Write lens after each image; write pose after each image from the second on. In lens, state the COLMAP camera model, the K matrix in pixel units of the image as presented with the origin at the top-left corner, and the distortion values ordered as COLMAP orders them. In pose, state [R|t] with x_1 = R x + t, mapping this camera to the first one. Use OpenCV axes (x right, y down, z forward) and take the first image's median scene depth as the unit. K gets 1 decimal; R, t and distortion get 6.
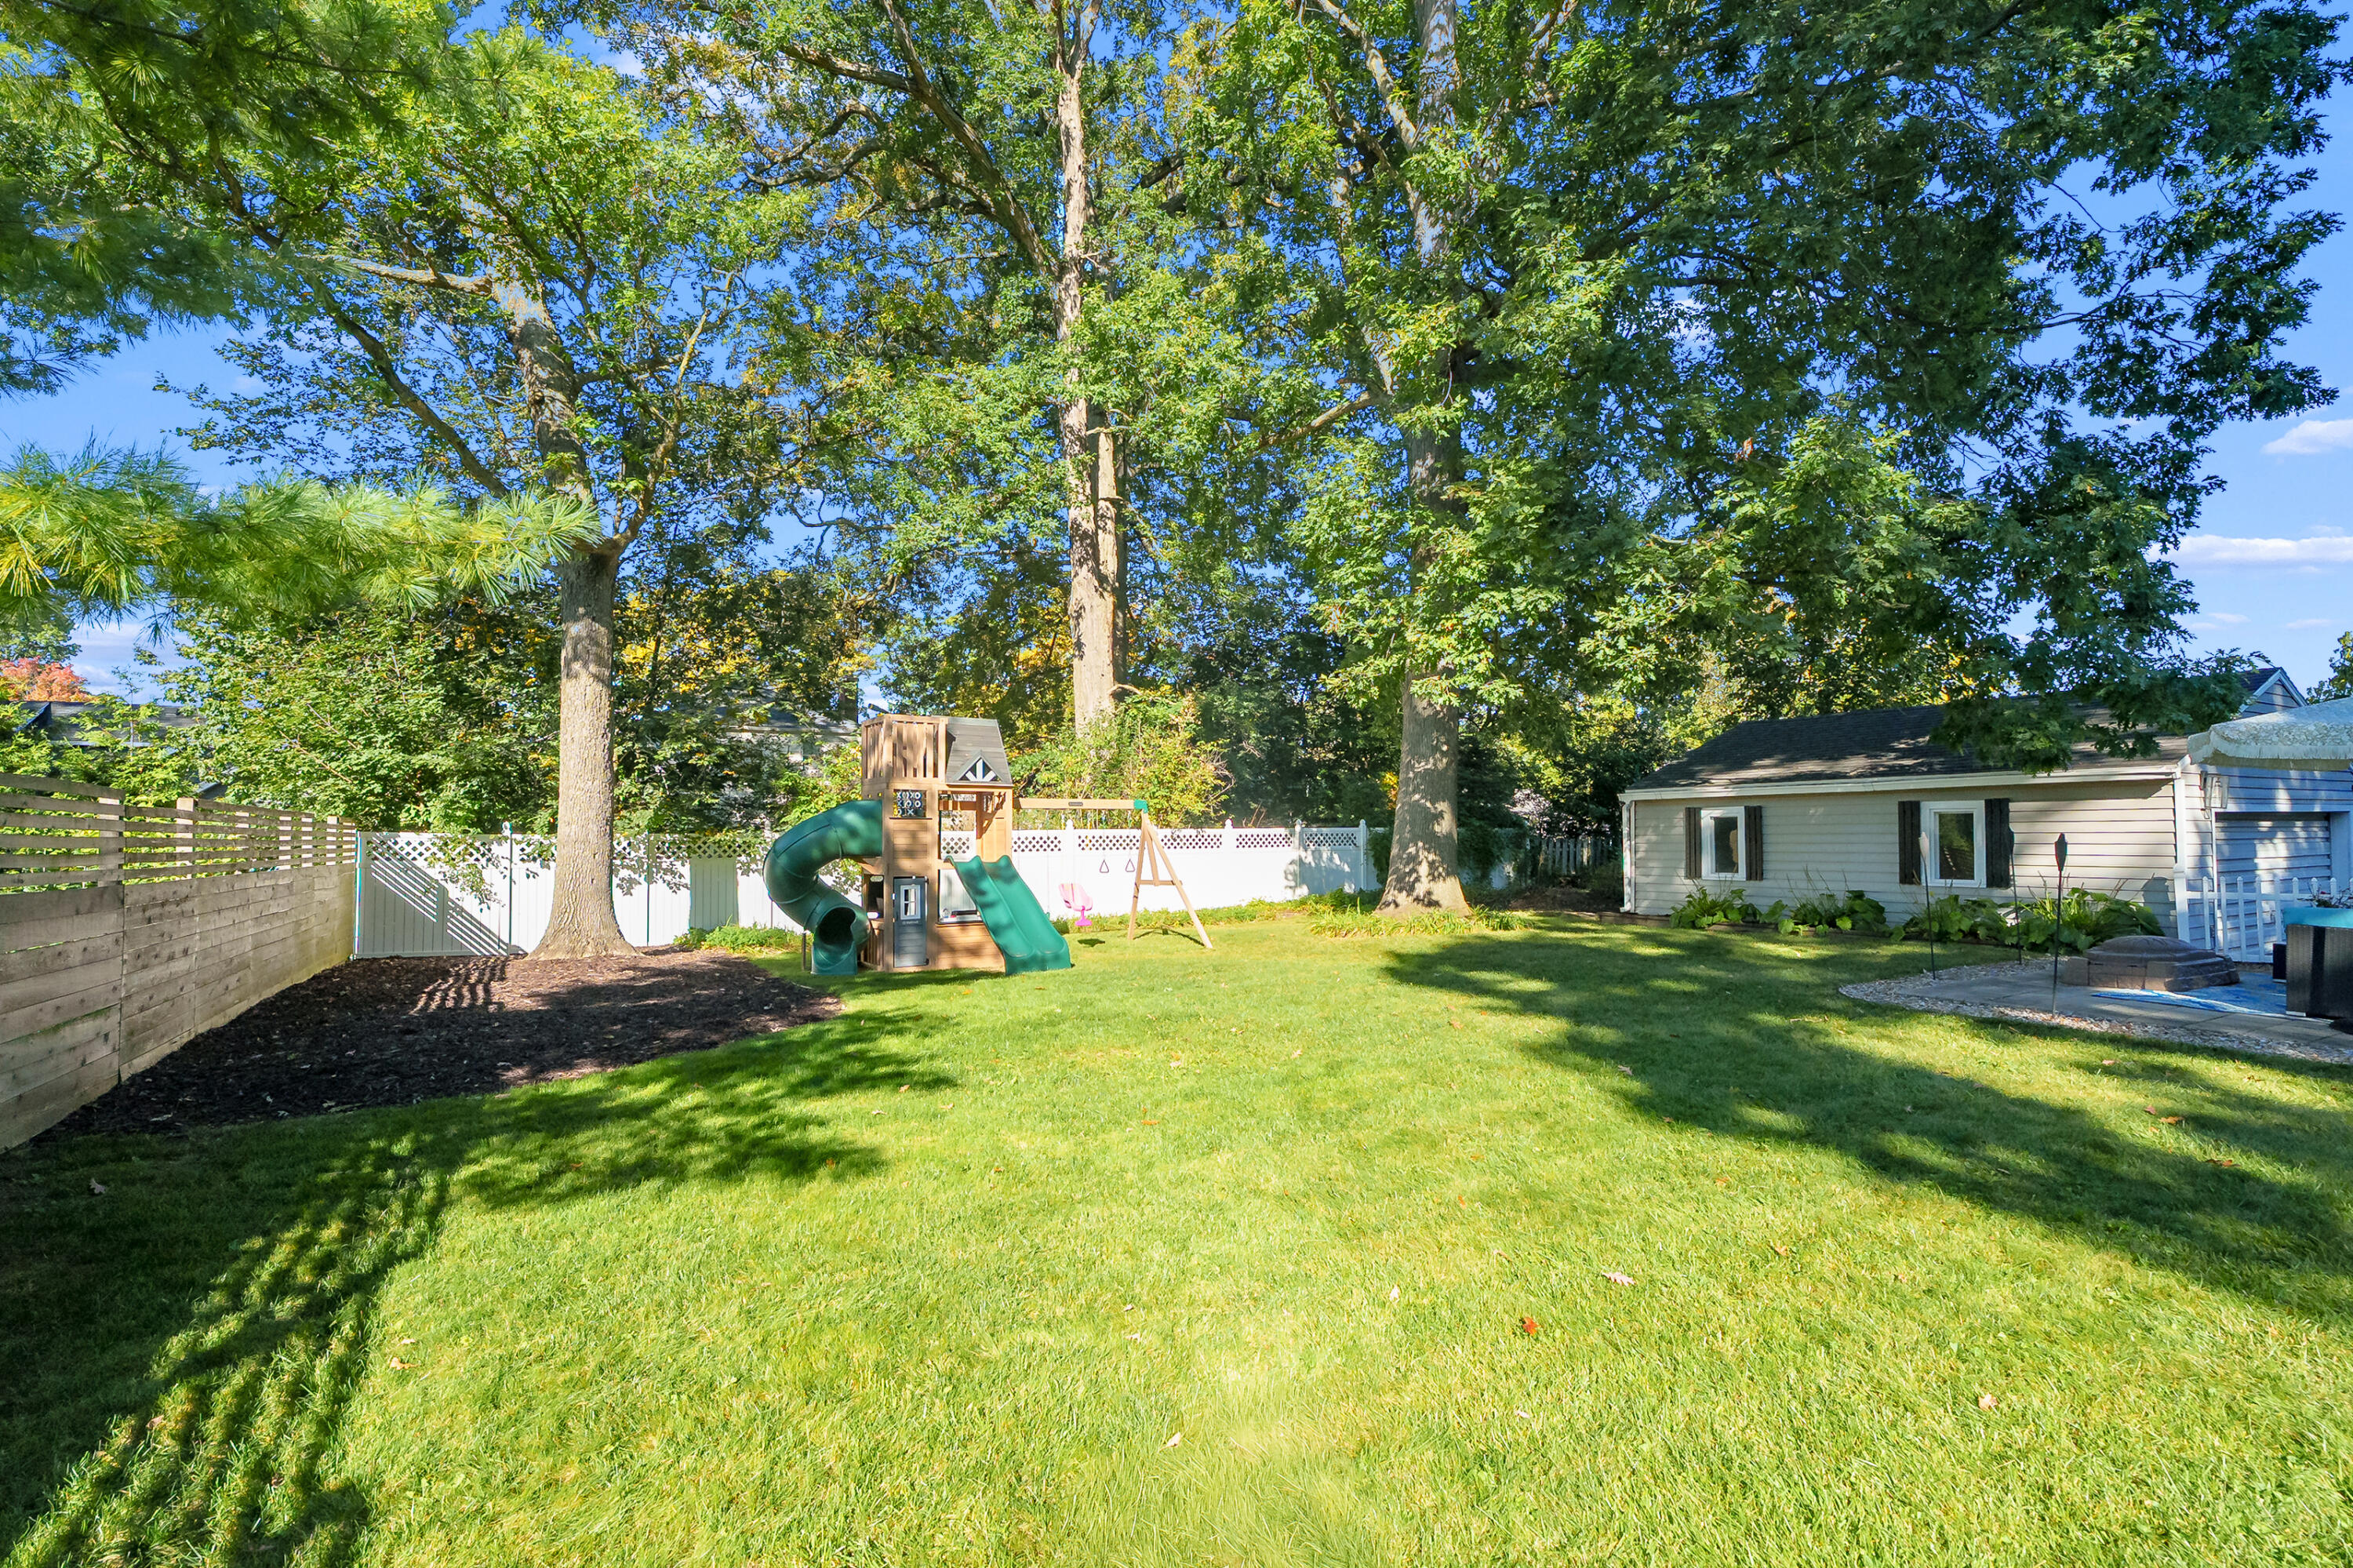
lens RADIAL K [[1088.4, 0, 1174.8], [0, 1088.4, 810.5], [0, 0, 1]] dist [-0.002678, 0.000008]
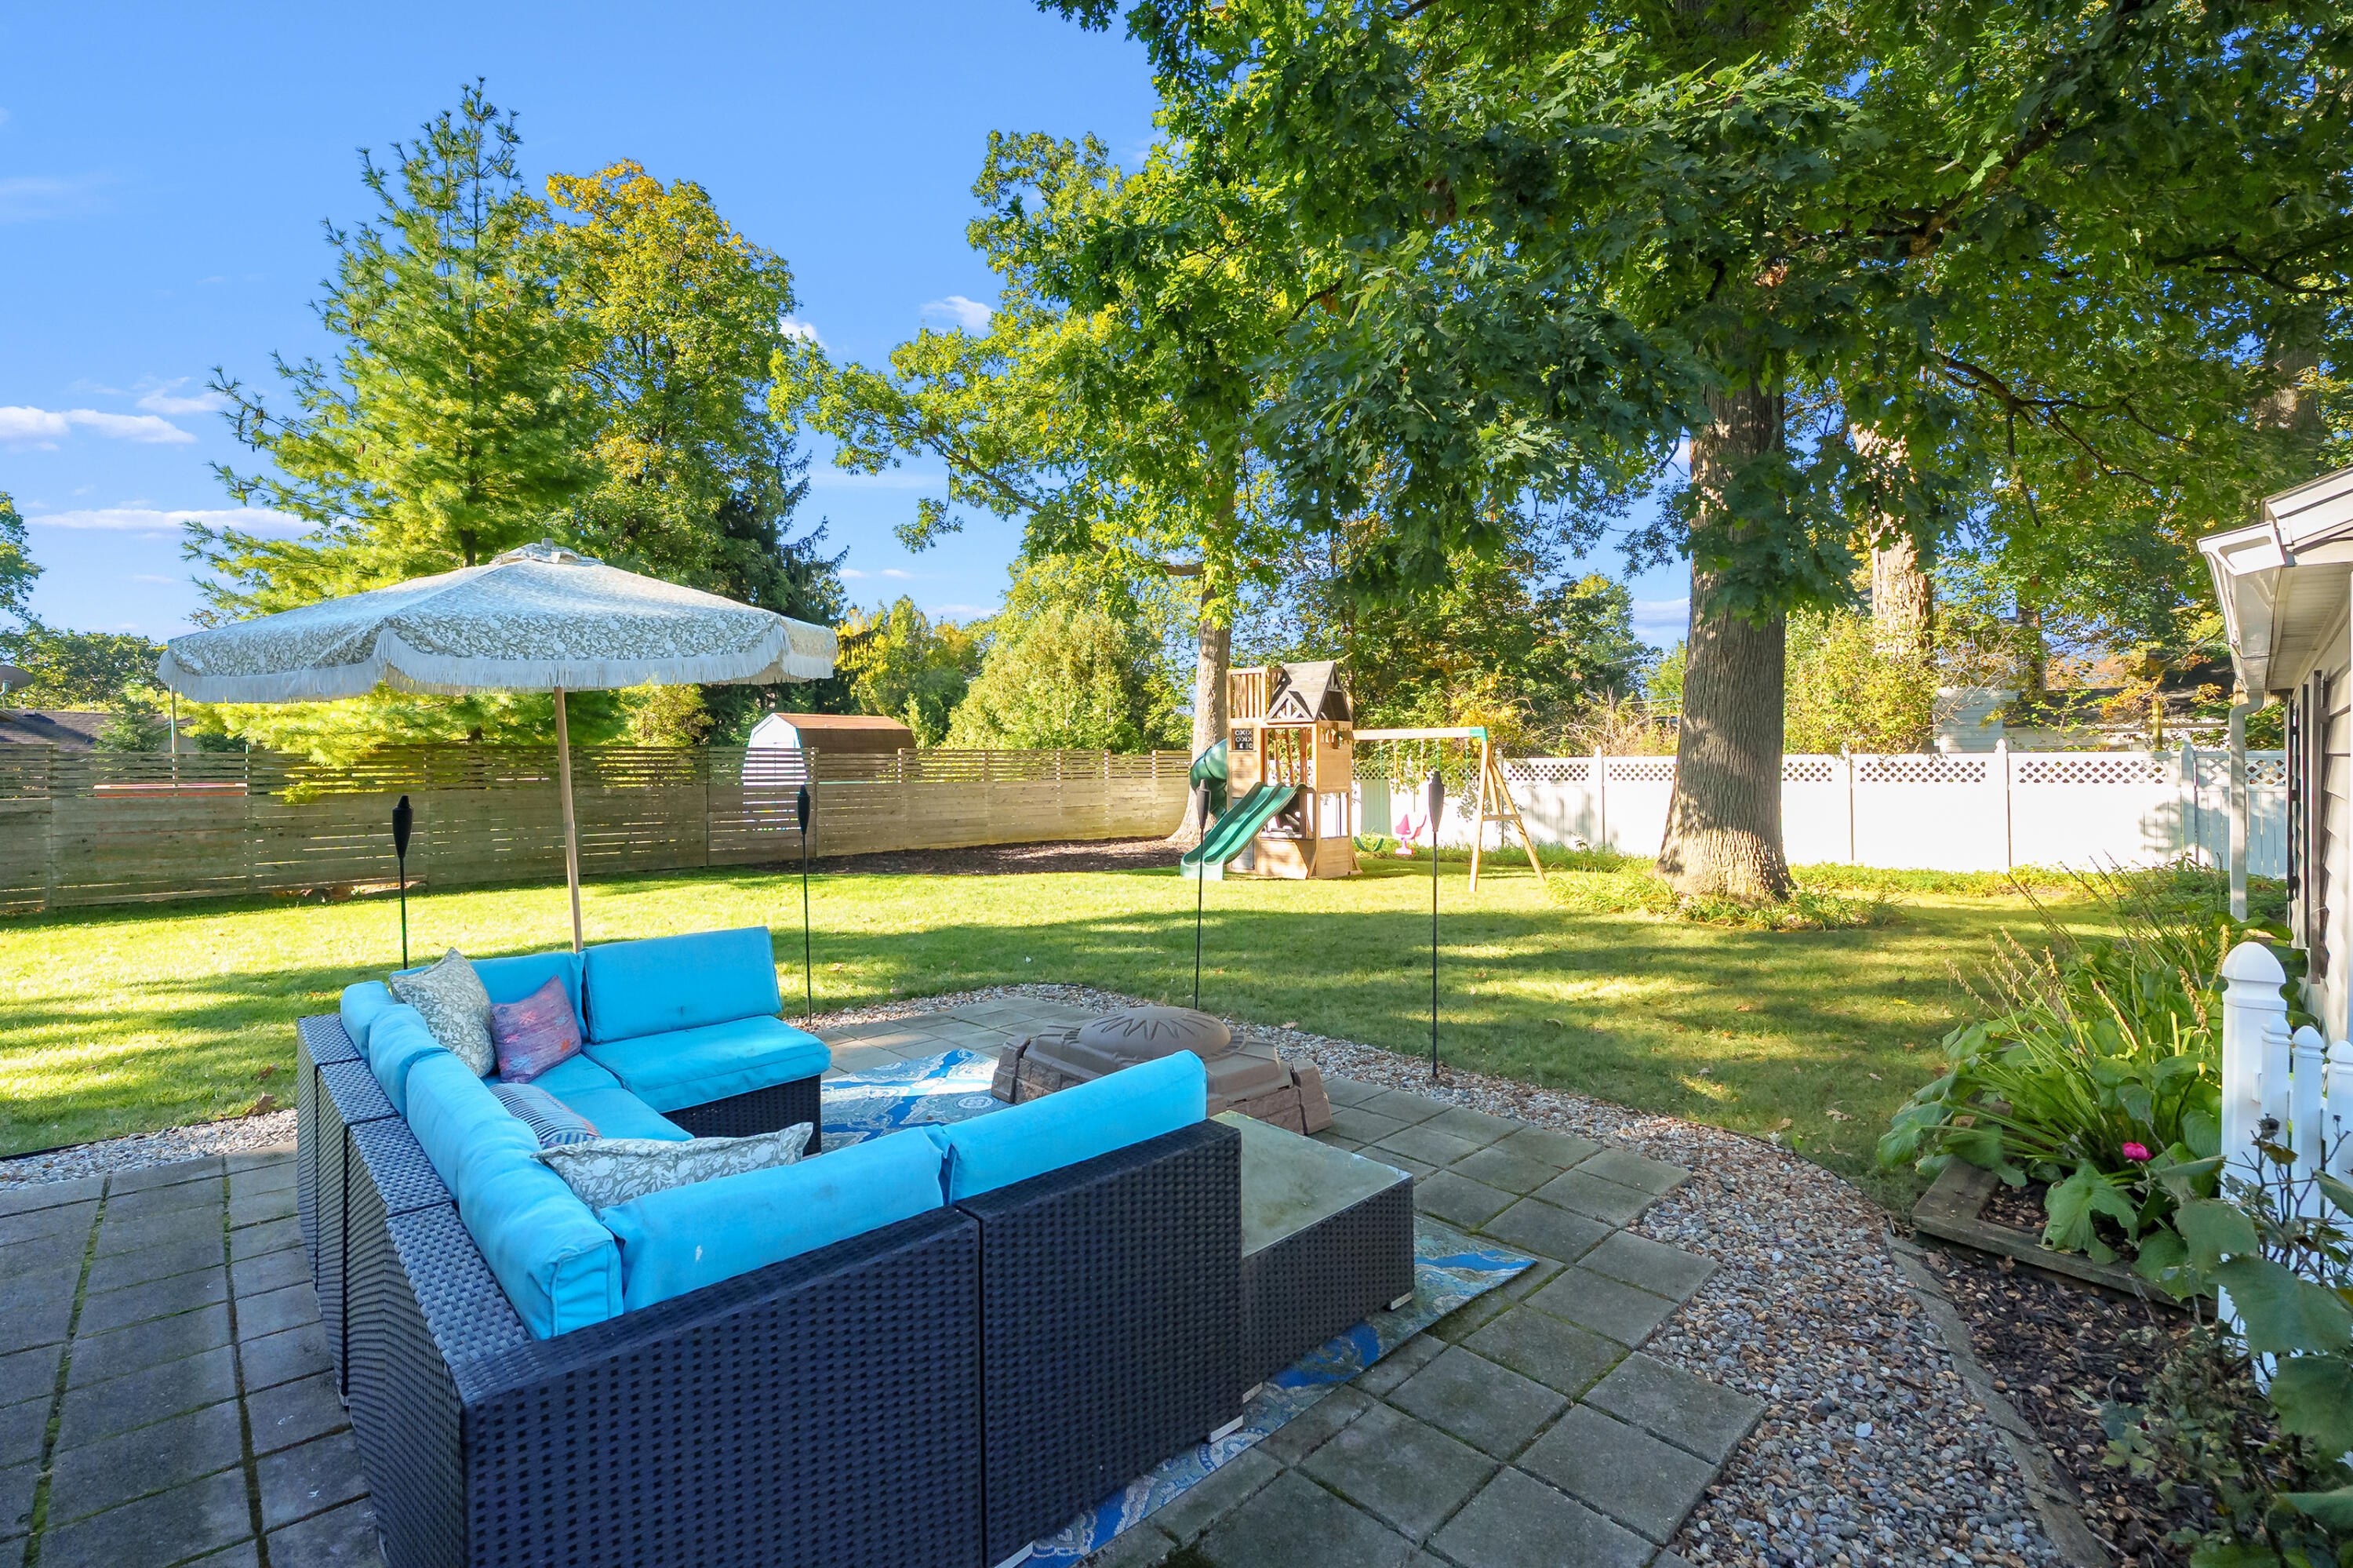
lens RADIAL K [[1070.0, 0, 1181.3], [0, 1070.0, 751.7], [0, 0, 1]] dist [-0.003896, 0.000225]
pose [[0.274683, -0.004843, -0.961523, 0.791472], [0.023833, 0.999714, 0.001773, 0.004554], [0.961239, -0.023403, 0.274720, 0.520161]]
